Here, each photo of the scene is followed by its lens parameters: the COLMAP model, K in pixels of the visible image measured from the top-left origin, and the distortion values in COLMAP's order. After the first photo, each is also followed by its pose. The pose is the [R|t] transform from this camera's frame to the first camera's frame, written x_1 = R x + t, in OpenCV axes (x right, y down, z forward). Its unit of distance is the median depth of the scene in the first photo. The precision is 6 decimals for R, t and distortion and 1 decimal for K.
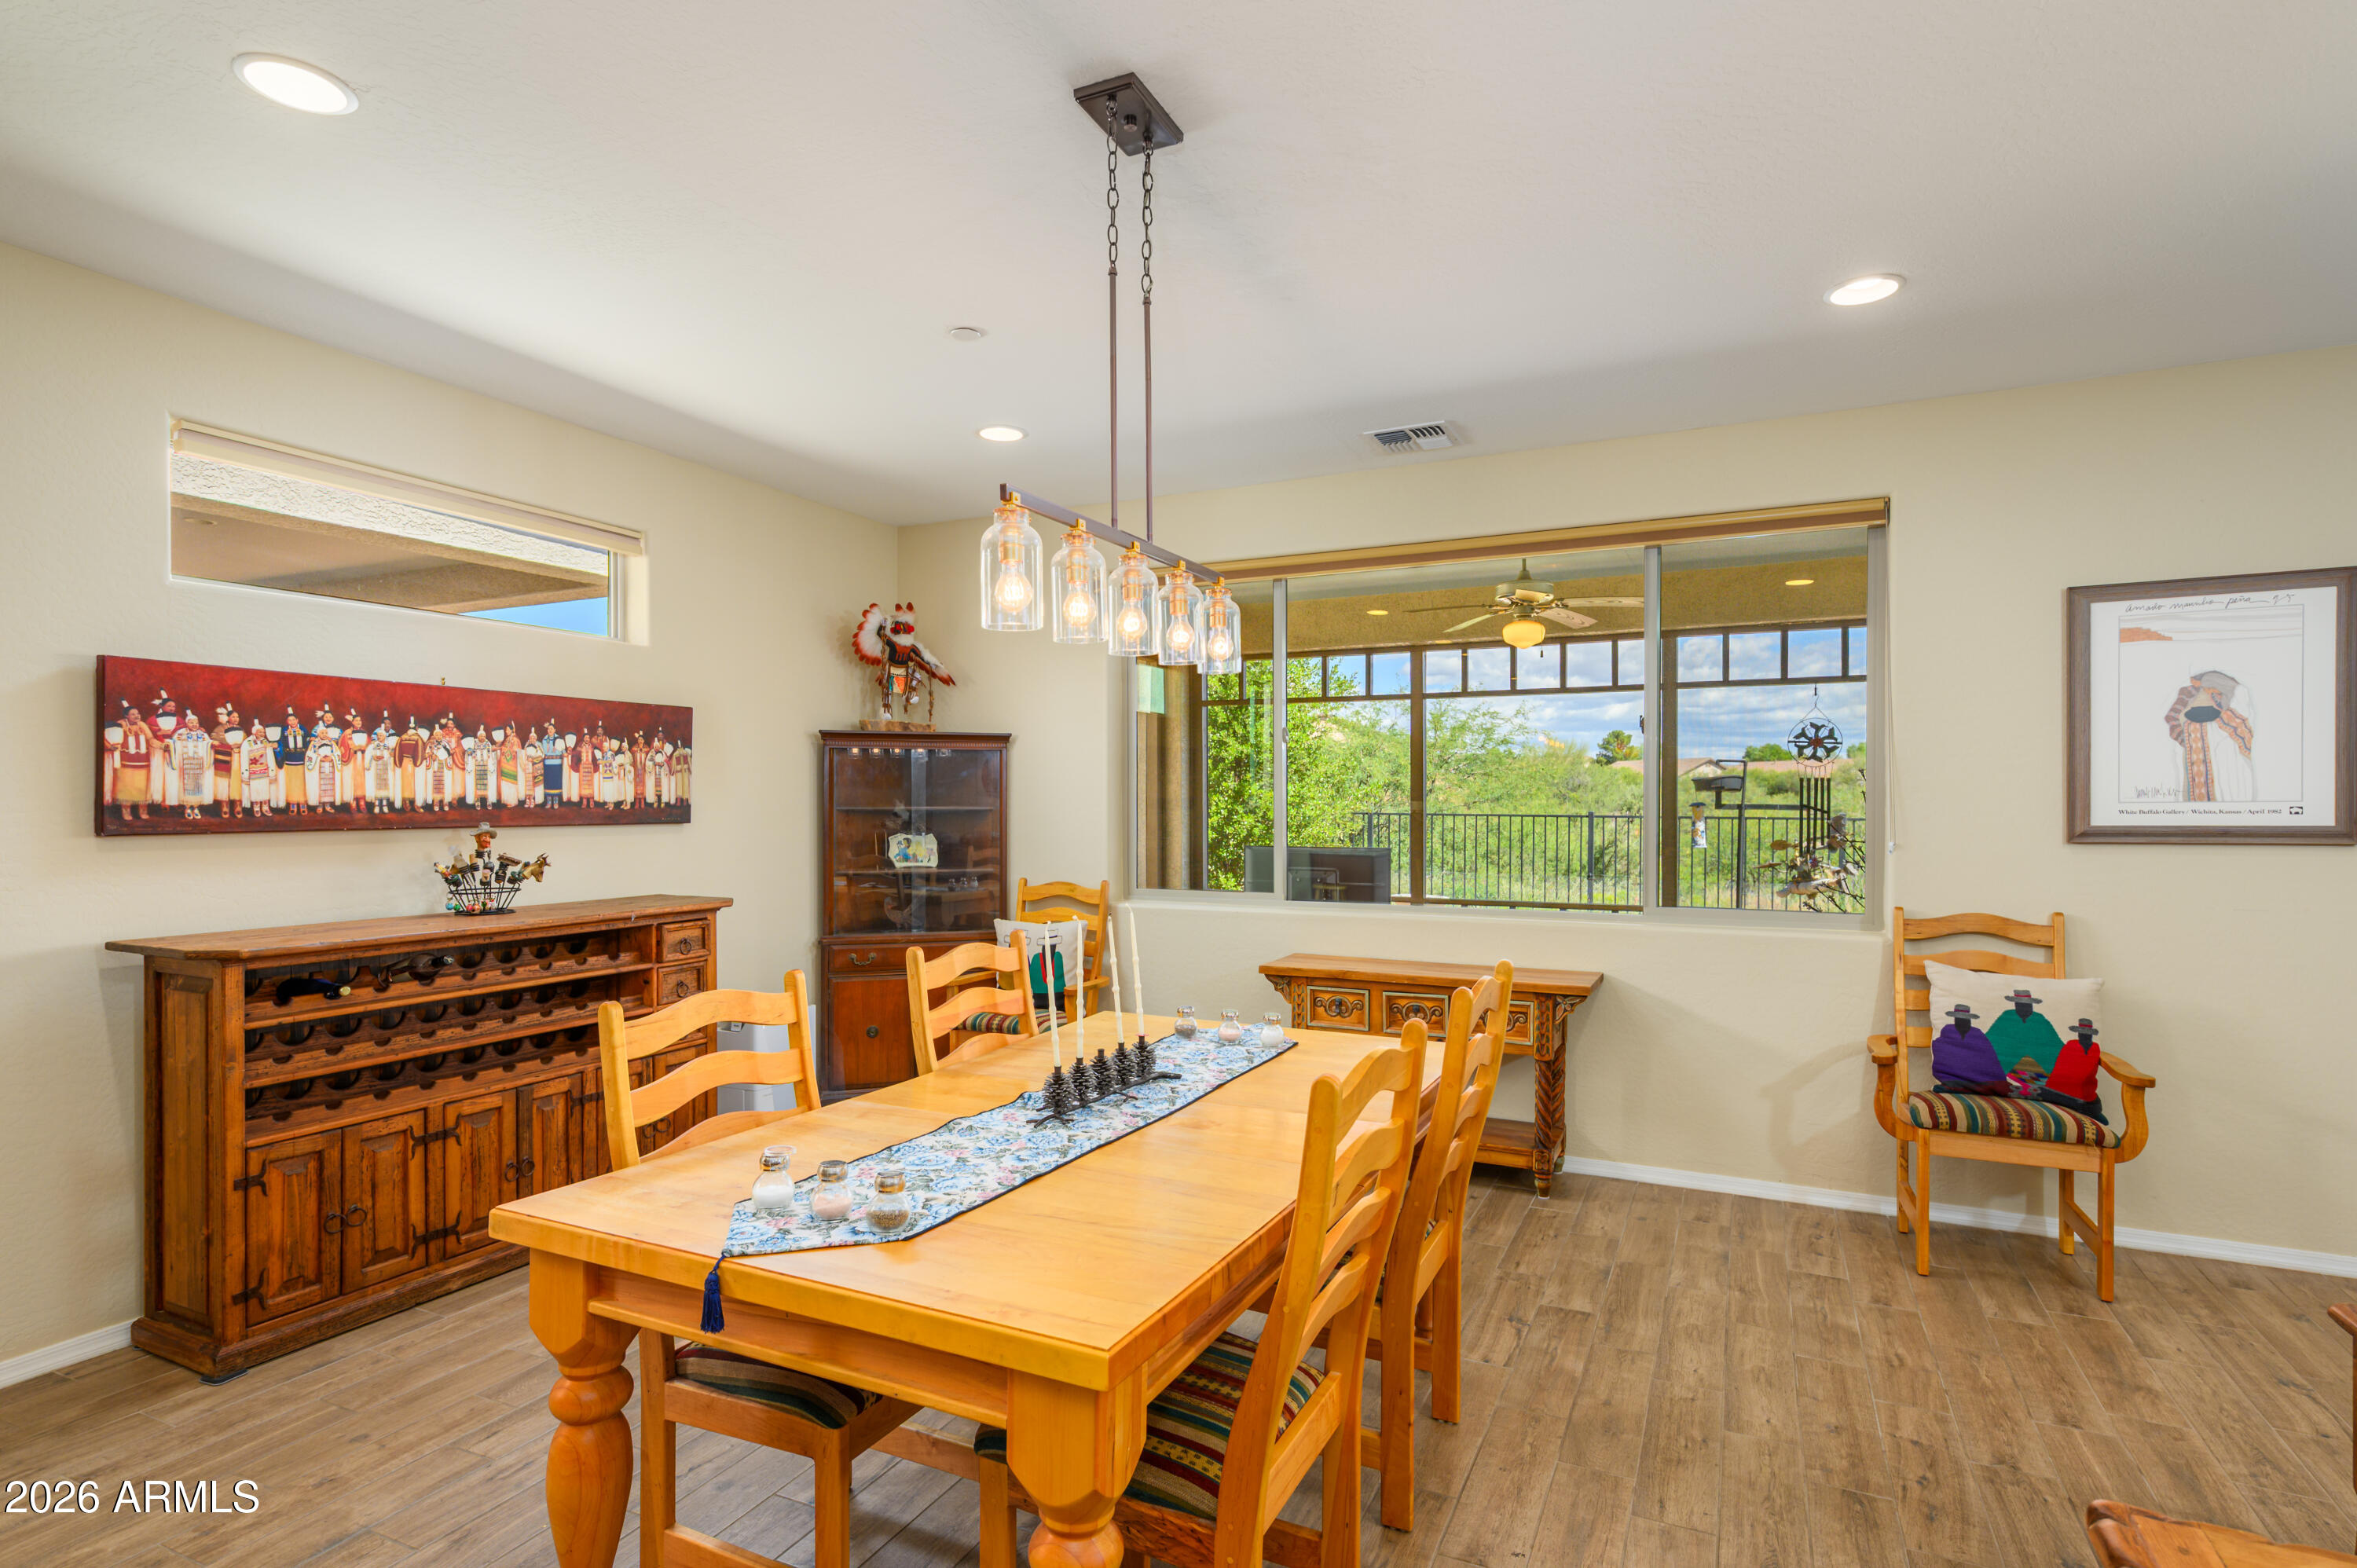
lens RADIAL K [[1165.7, 0, 1184.0], [0, 1165.7, 811.8], [0, 0, 1]] dist [0.009633, 0.001206]
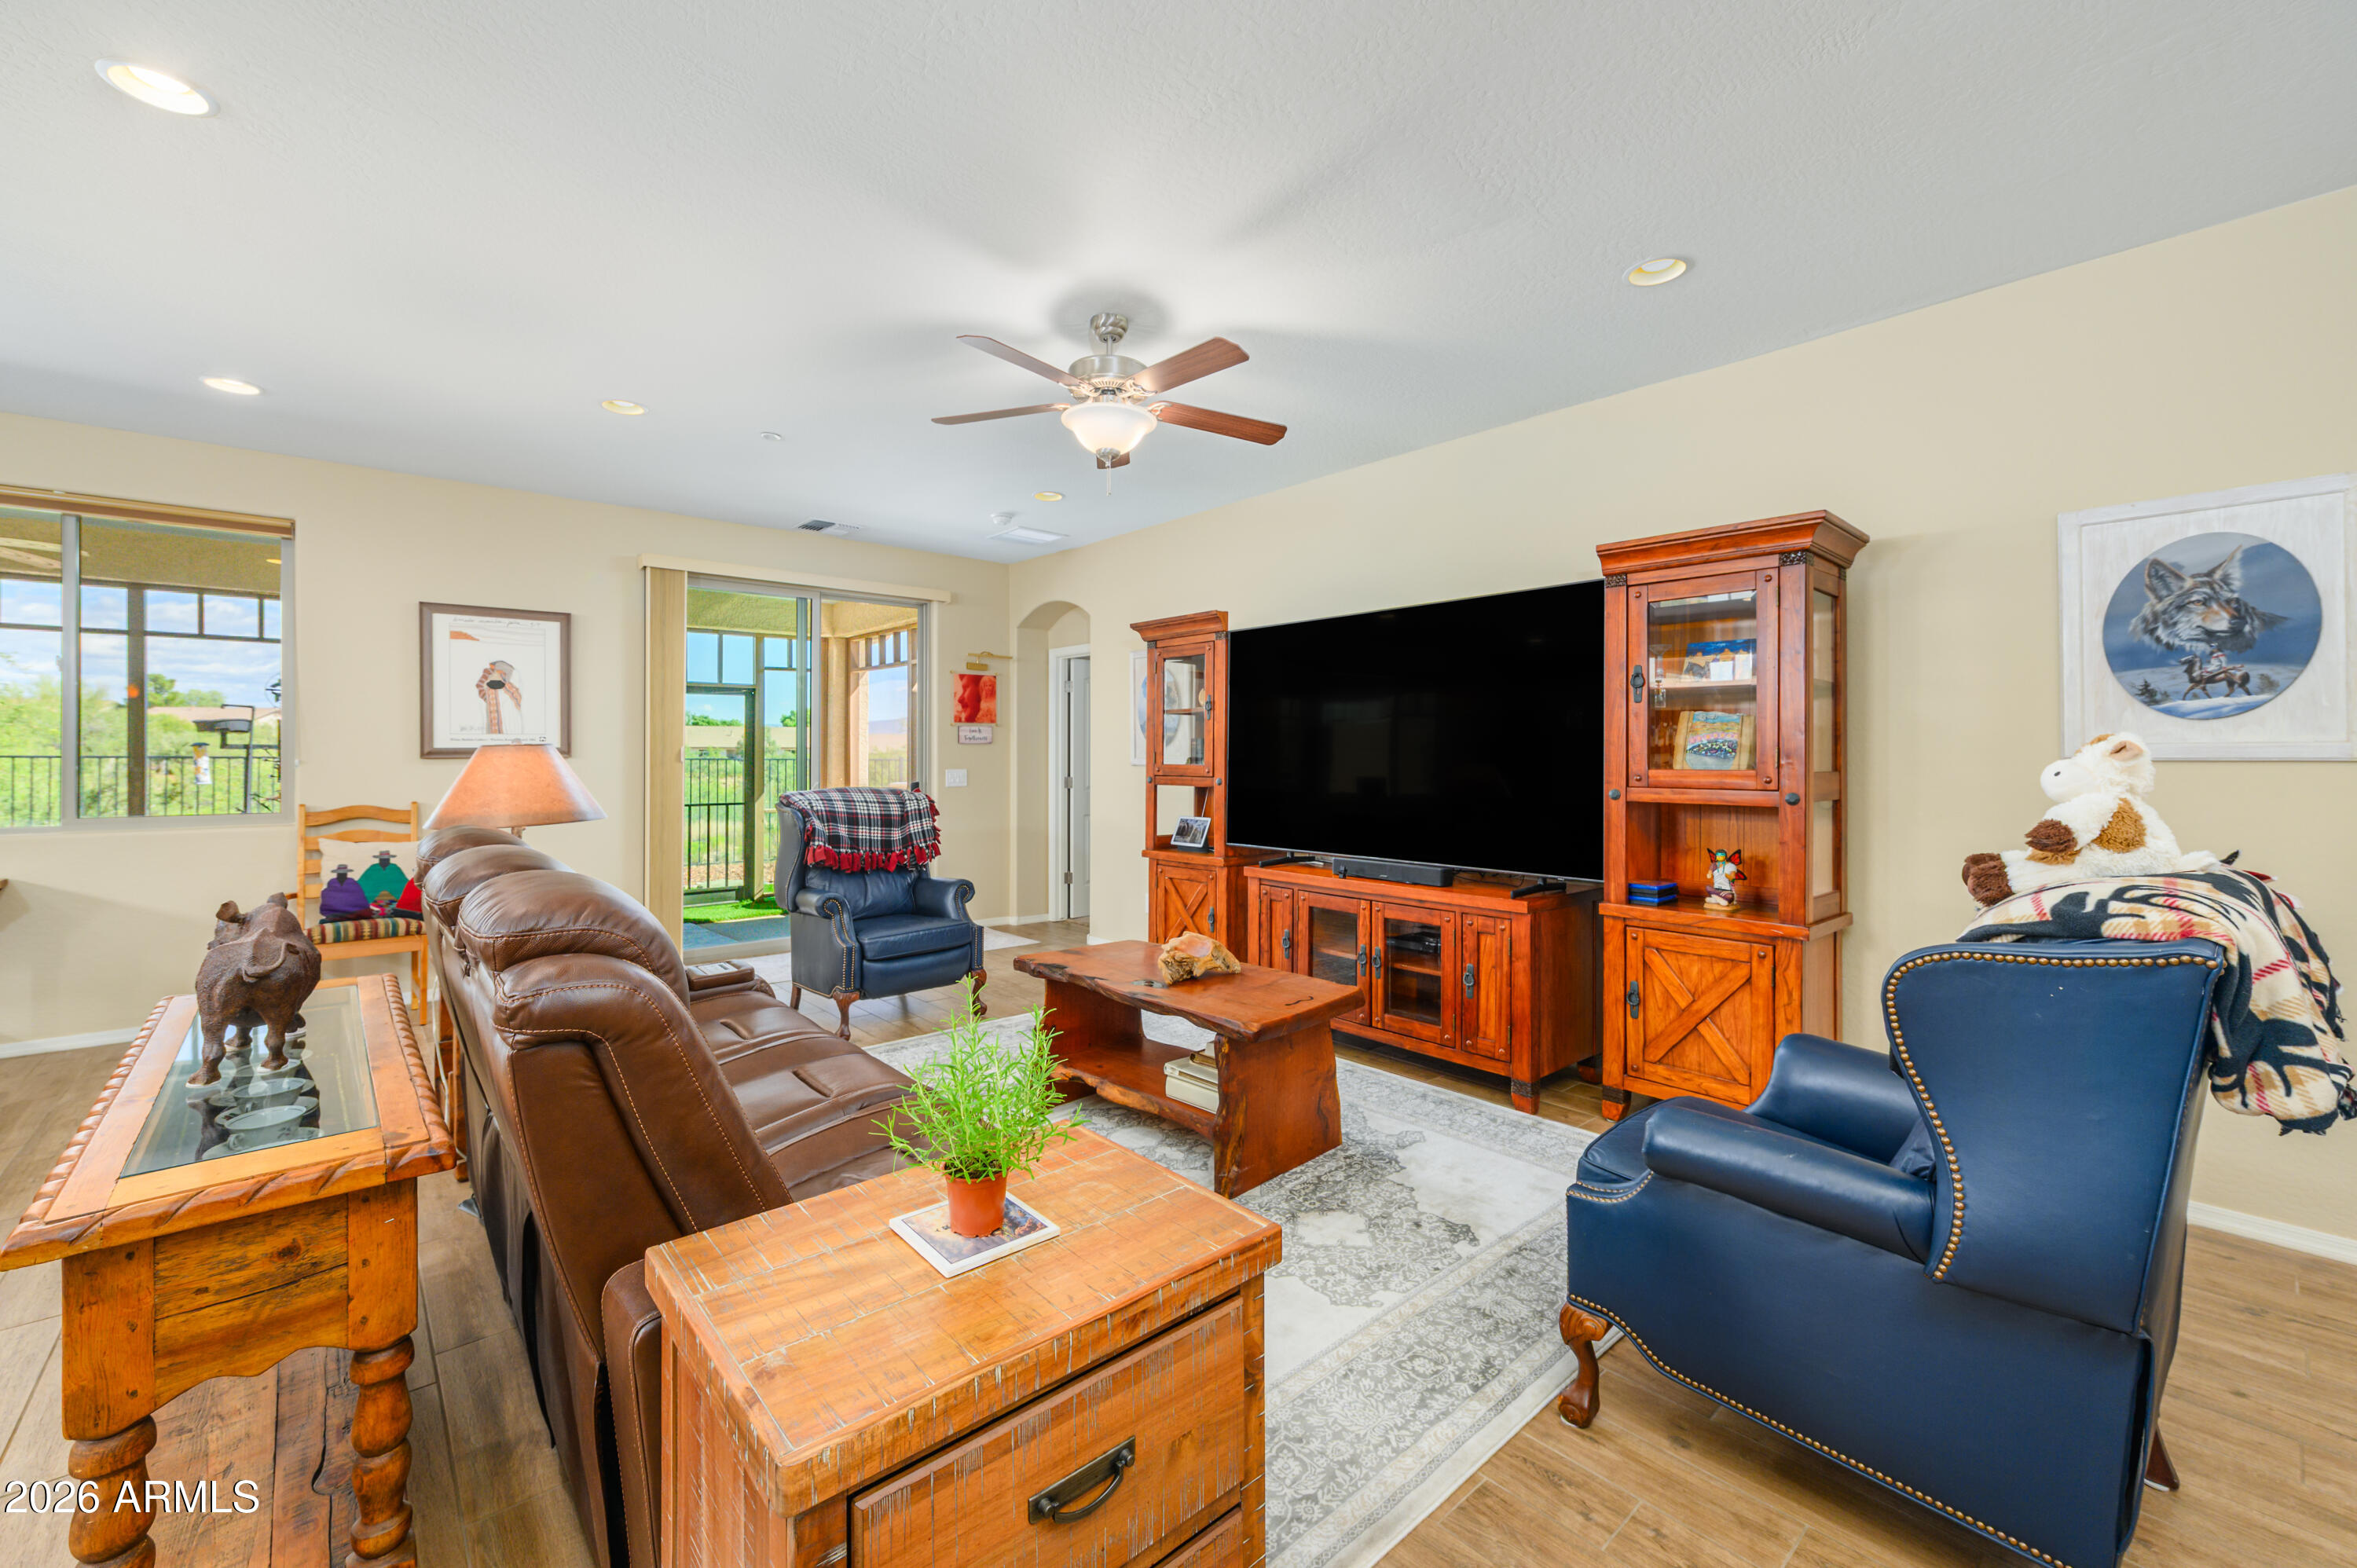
lens RADIAL K [[961.8, 0, 1149.1], [0, 961.8, 750.6], [0, 0, 1]] dist [0.001241, 0.000018]
pose [[0.405311, 0.003728, 0.914171, -0.063335], [0.006687, 0.999953, -0.007043, 0.036025], [-0.914154, 0.008968, 0.405267, -0.526025]]
